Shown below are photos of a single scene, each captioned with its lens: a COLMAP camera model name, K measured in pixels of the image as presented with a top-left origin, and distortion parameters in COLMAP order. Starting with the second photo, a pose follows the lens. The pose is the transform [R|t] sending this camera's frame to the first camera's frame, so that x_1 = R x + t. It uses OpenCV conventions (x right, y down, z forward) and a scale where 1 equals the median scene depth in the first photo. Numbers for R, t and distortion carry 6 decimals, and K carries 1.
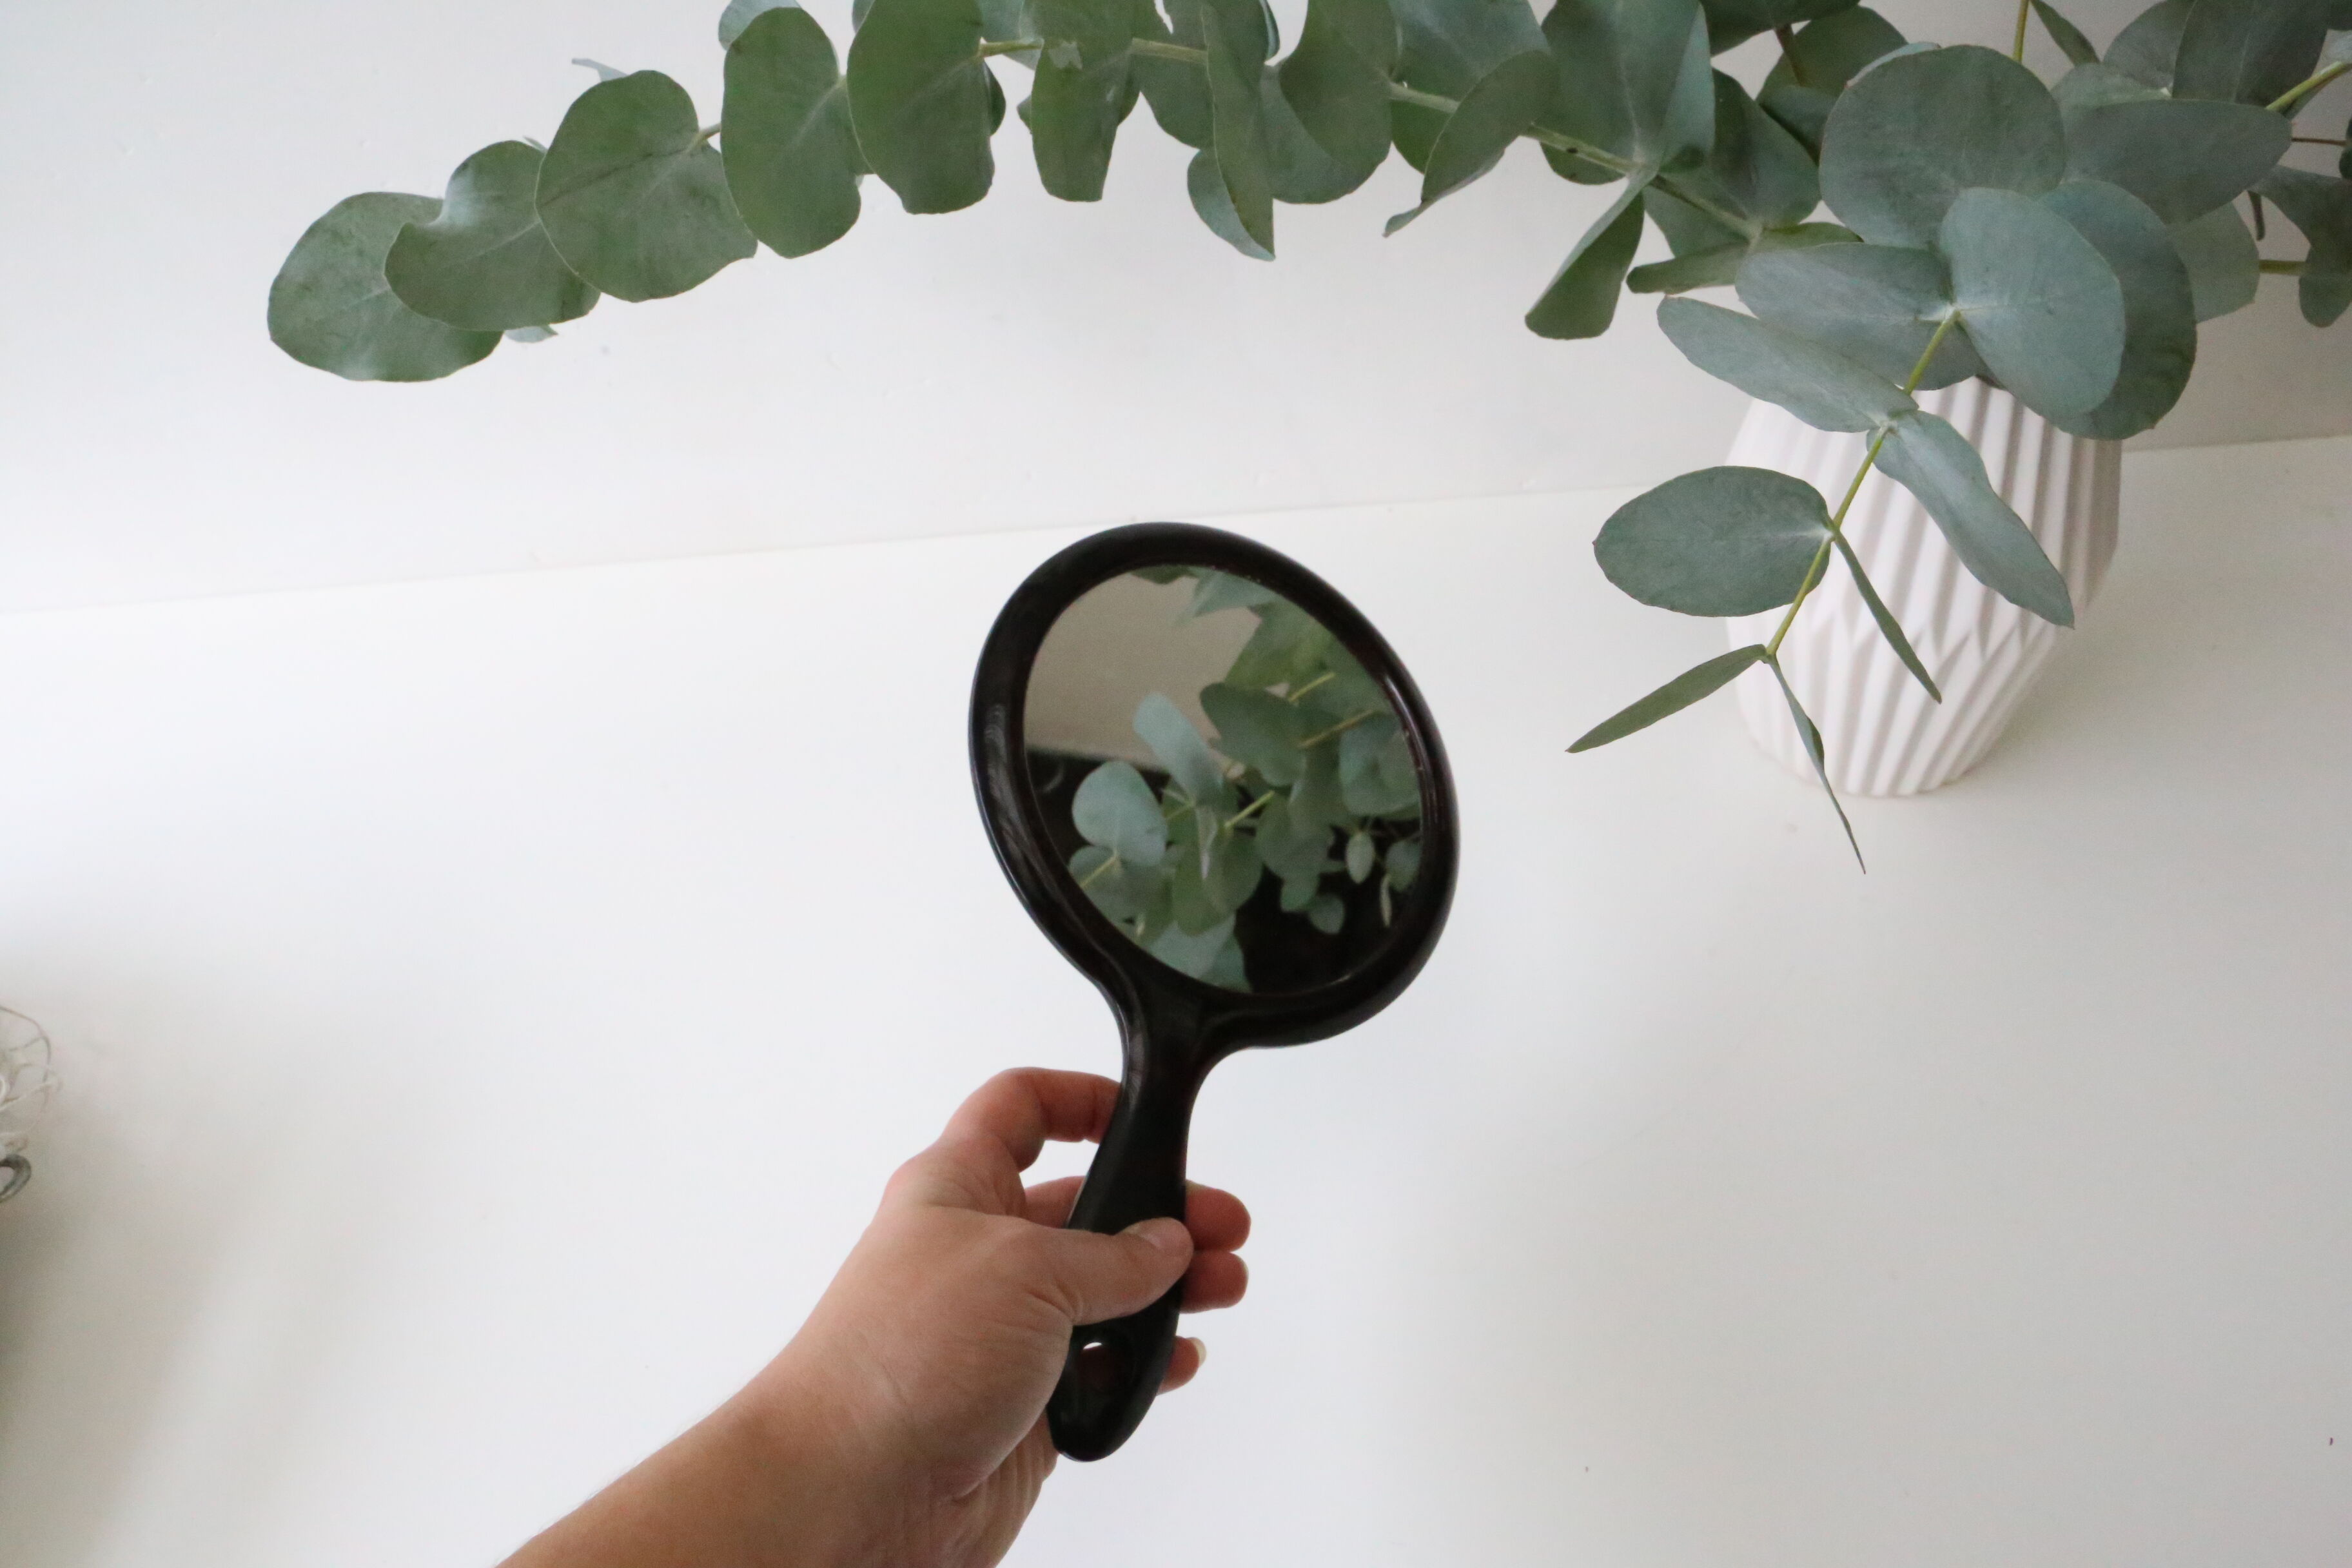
lens RADIAL K [[1747.5, 0, 1176.0], [0, 1747.5, 784.0], [0, 0, 1]] dist [-0.082073, 0.008023]
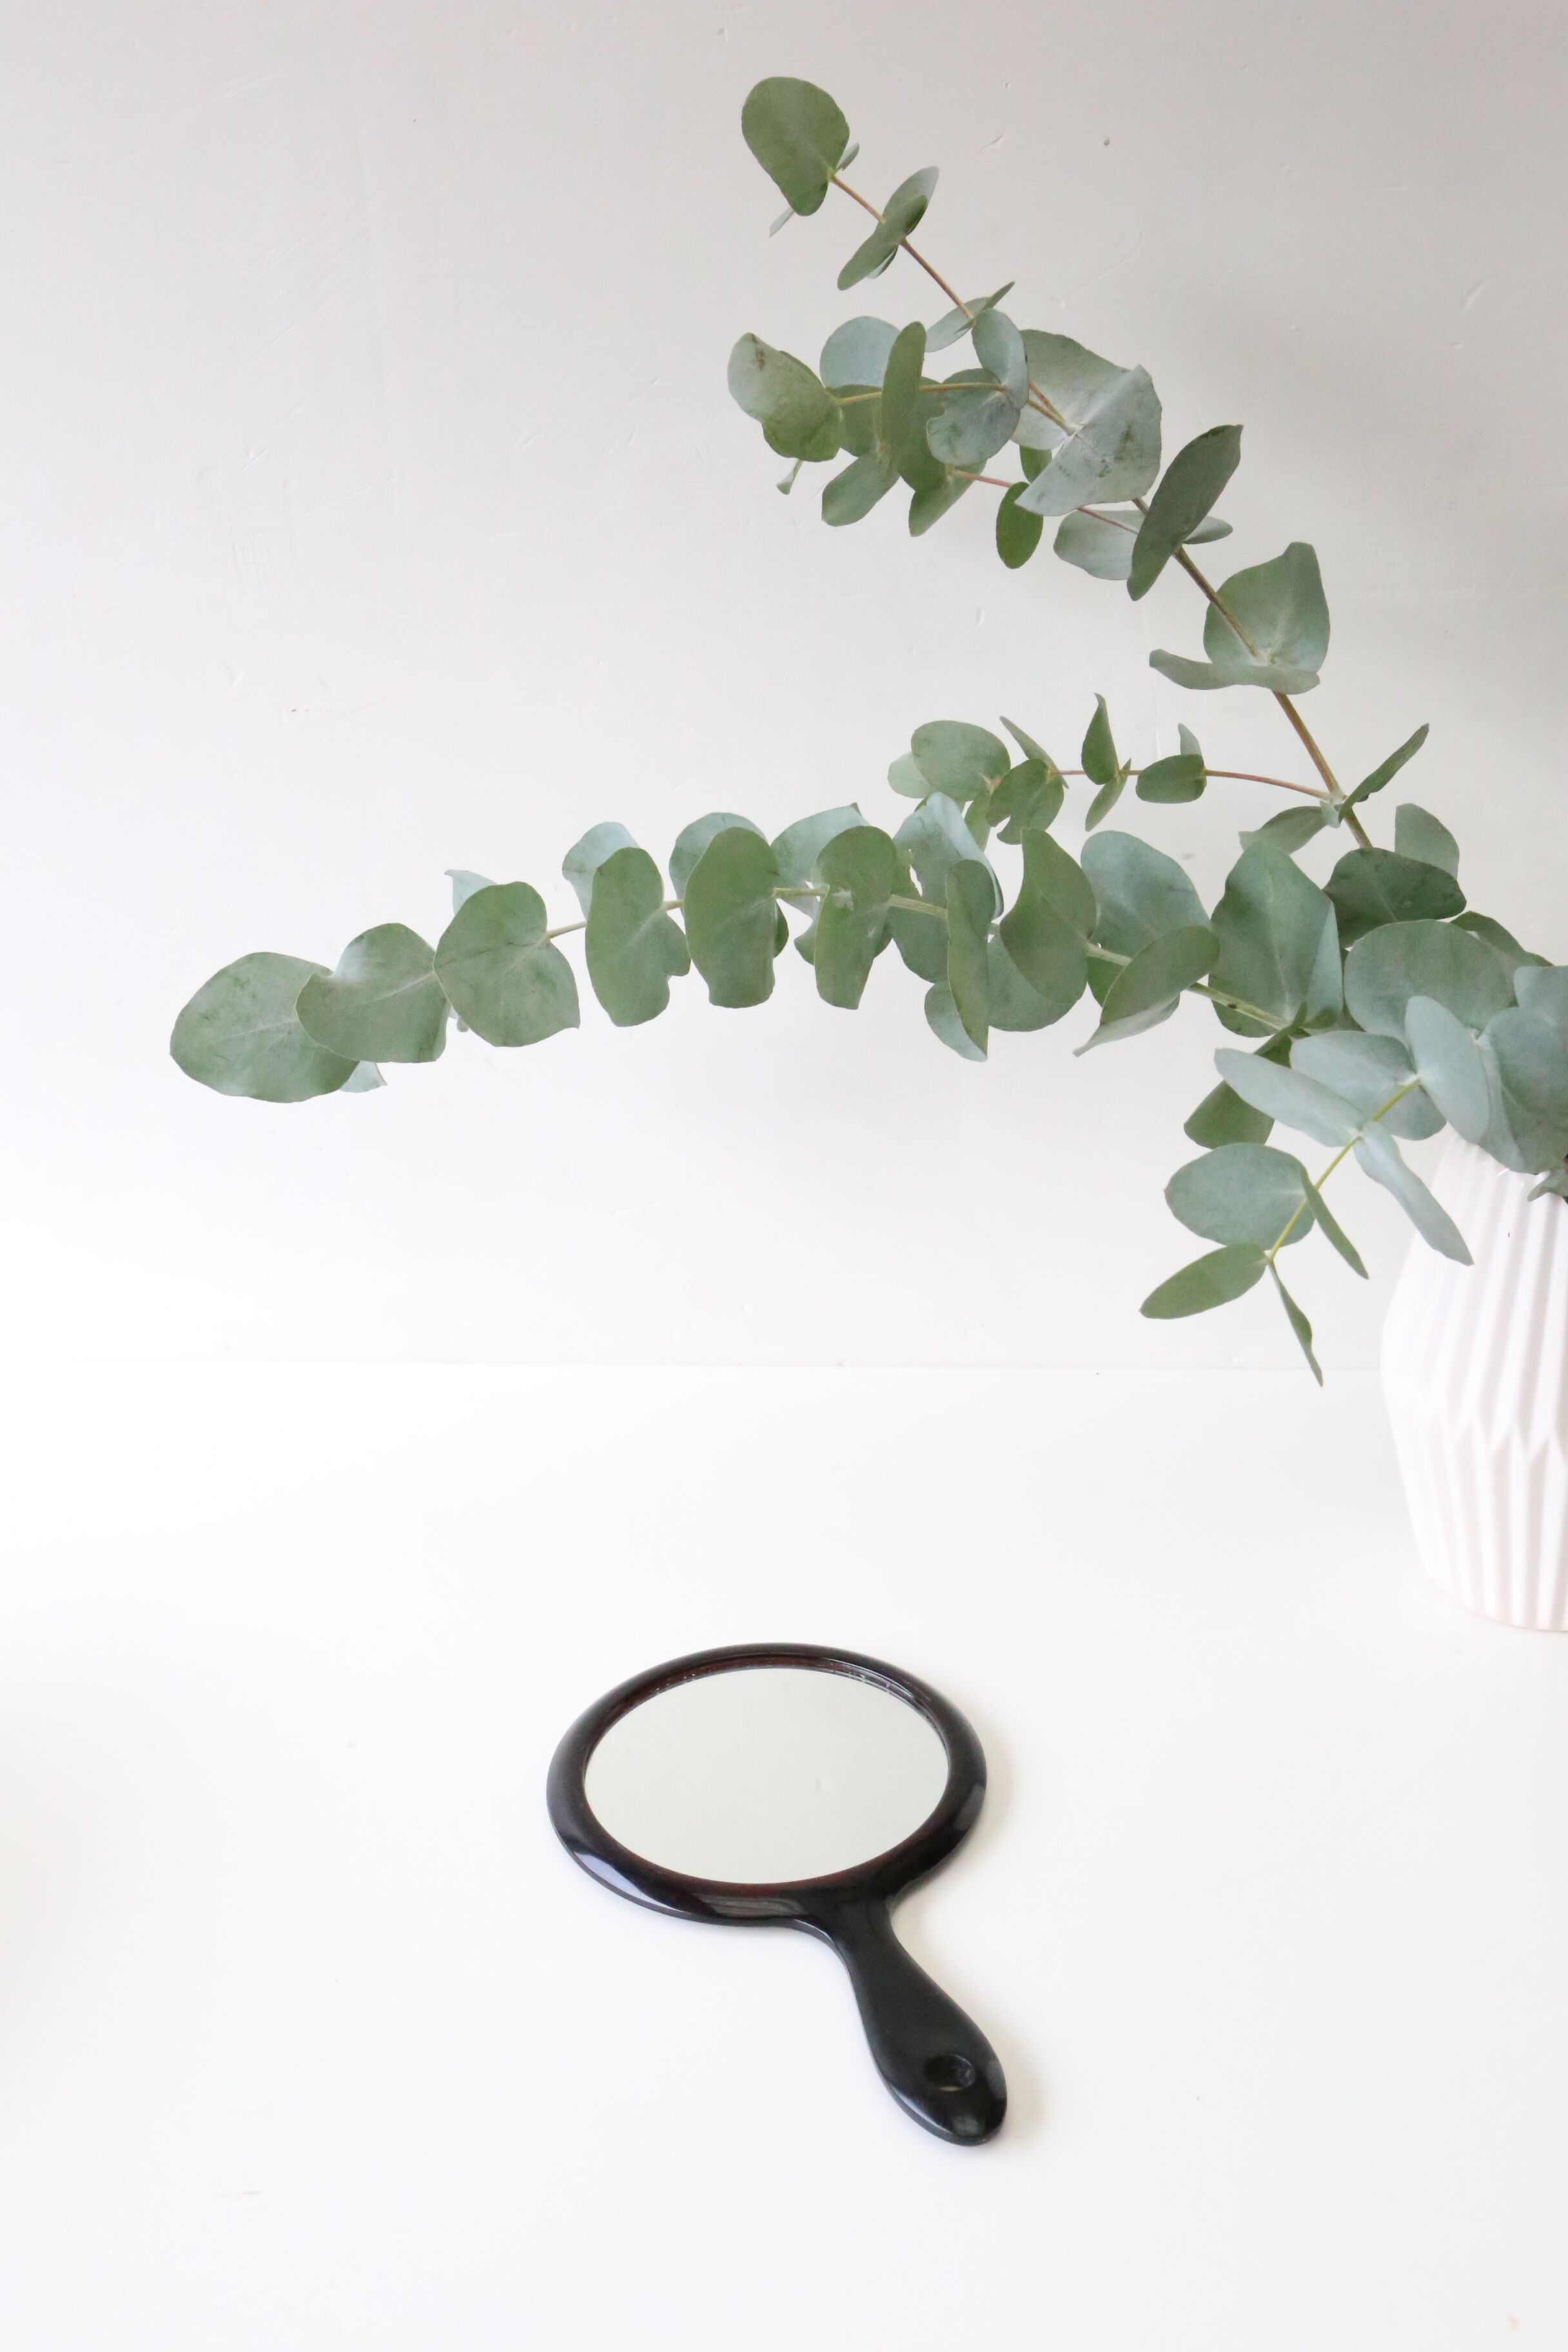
lens RADIAL K [[2818.1, 0, 784.0], [0, 2818.1, 1176.0], [0, 0, 1]] dist [0.016820, -0.001414]
pose [[0.995440, 0.087194, -0.038675, -0.005016], [-0.095095, 0.938845, -0.330949, 0.468869], [0.007453, 0.333118, 0.942856, -0.918573]]
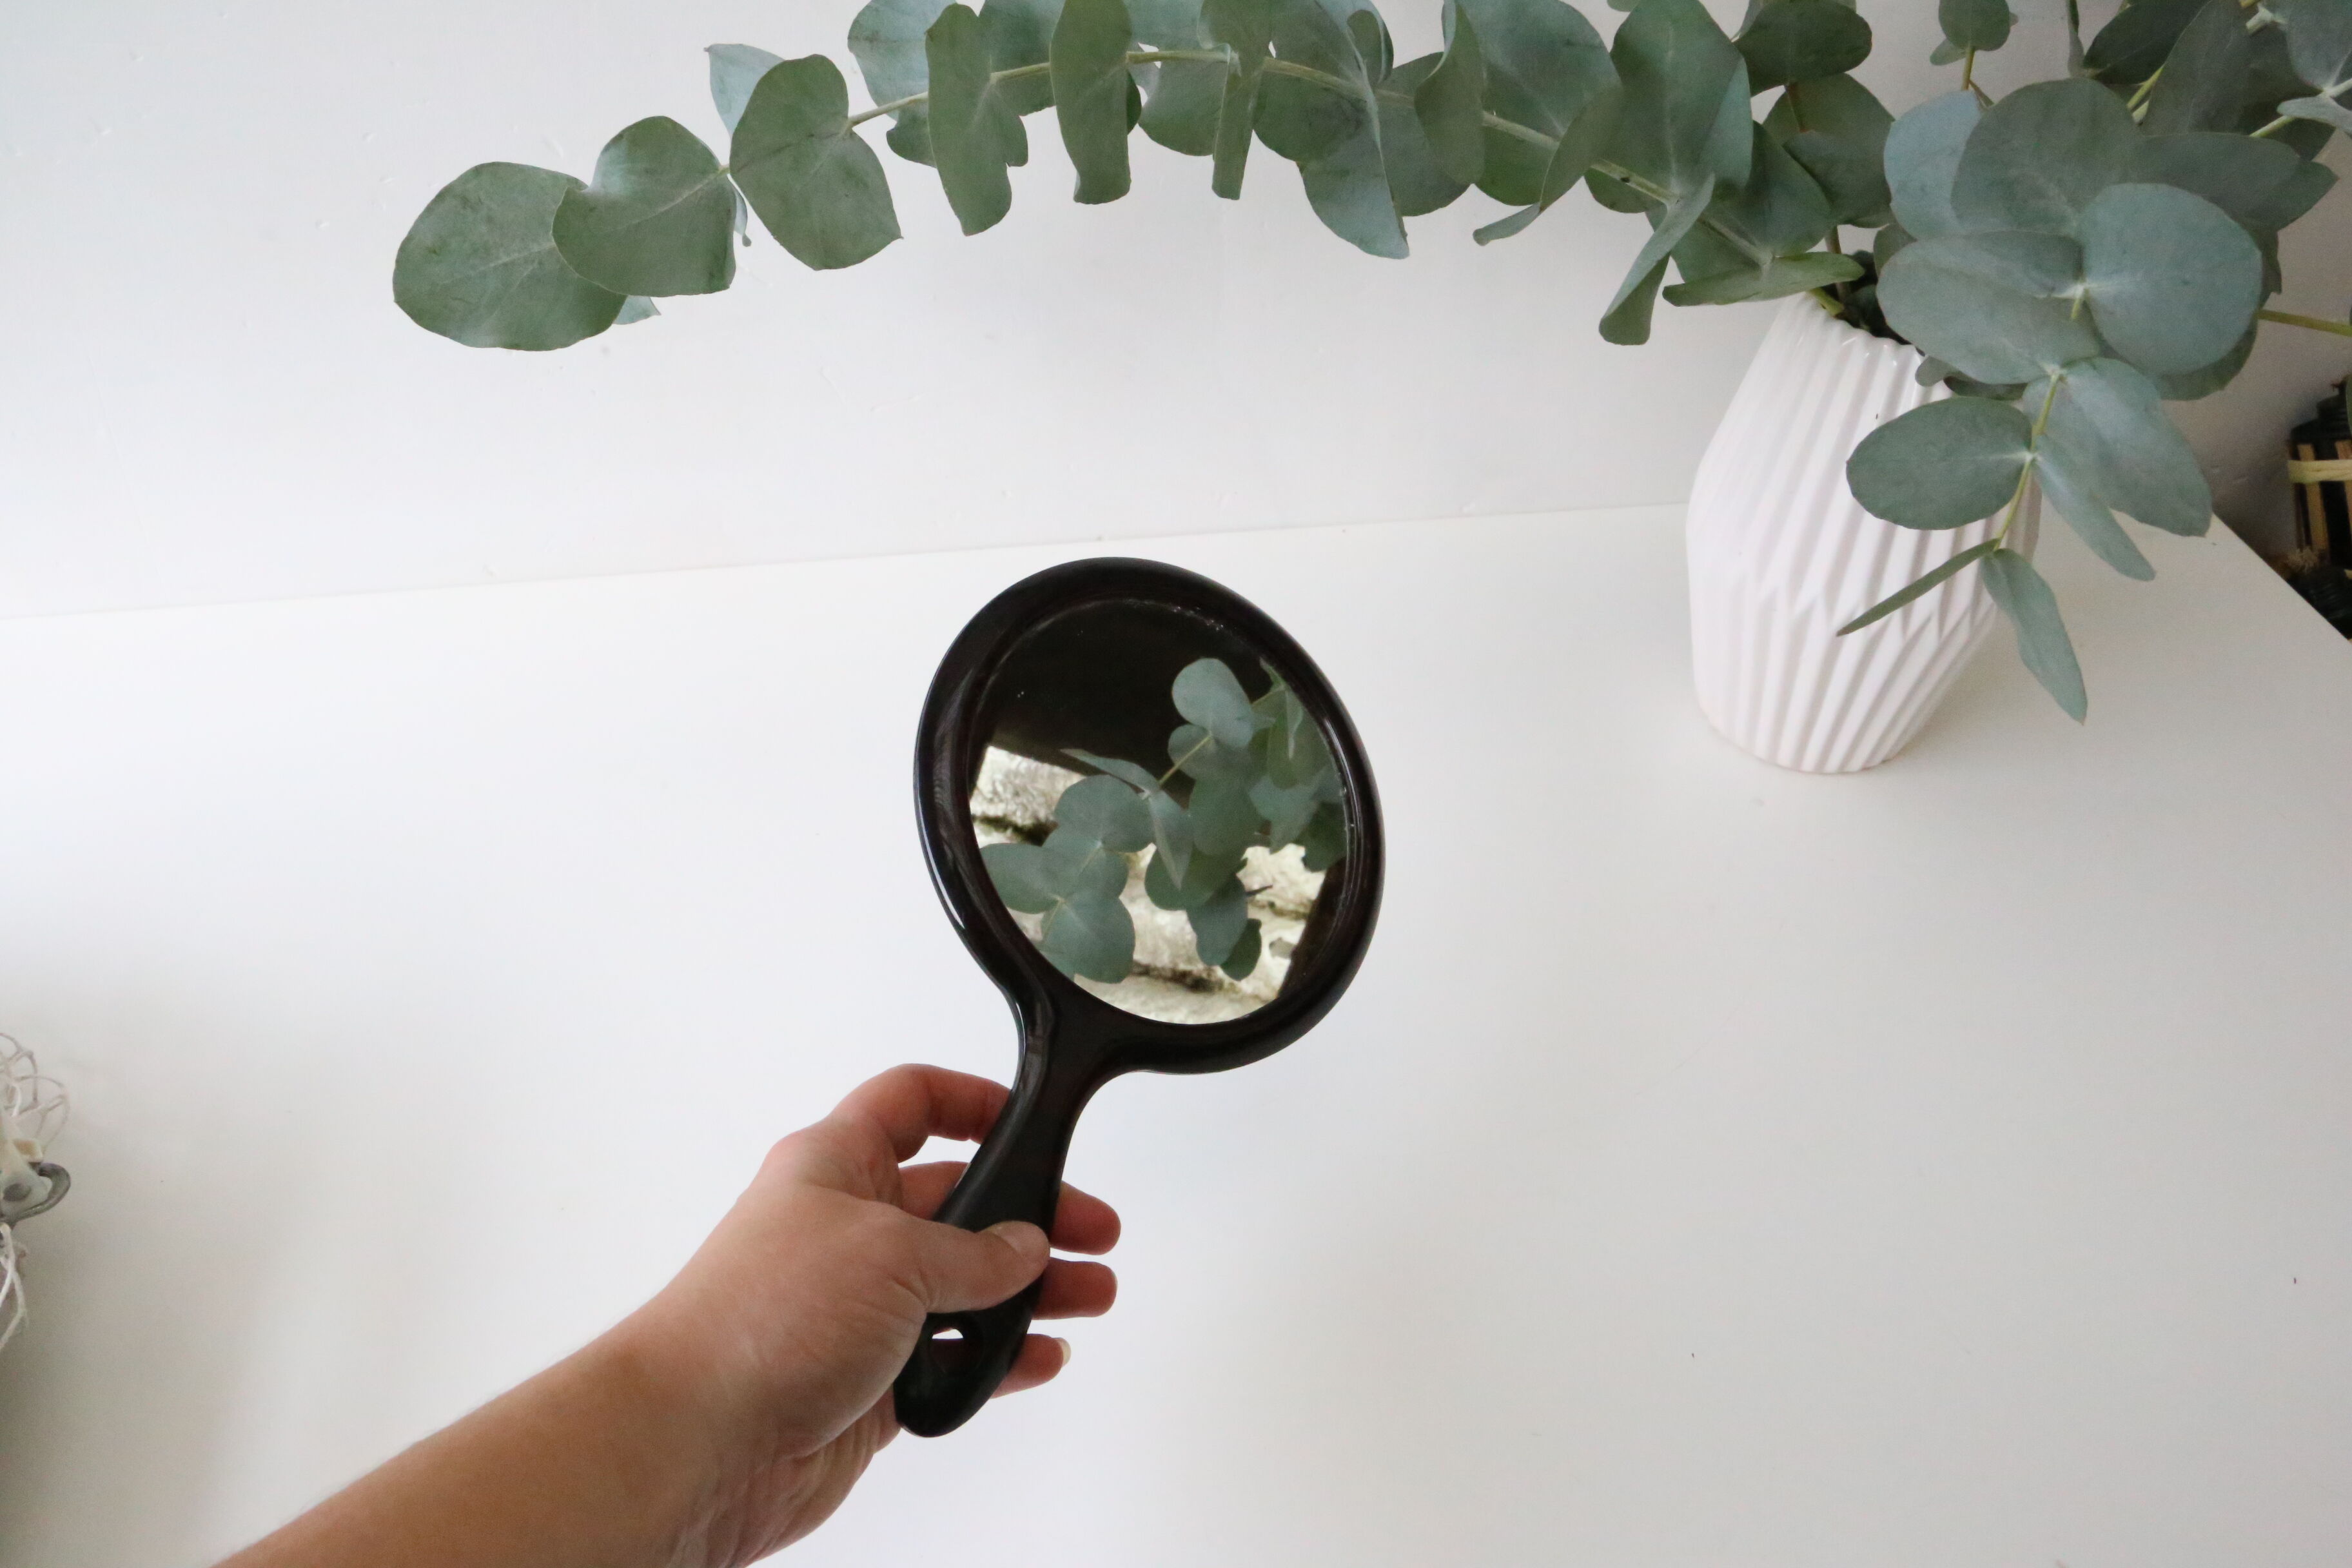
lens RADIAL K [[1770.1, 0, 1176.0], [0, 1770.1, 784.0], [0, 0, 1]] dist [-0.078328, 0.007811]
pose [[0.984735, -0.012671, 0.173598, -0.271971], [0.022625, 0.998203, -0.055479, 0.088768], [-0.172583, 0.058560, 0.983253, -0.057768]]
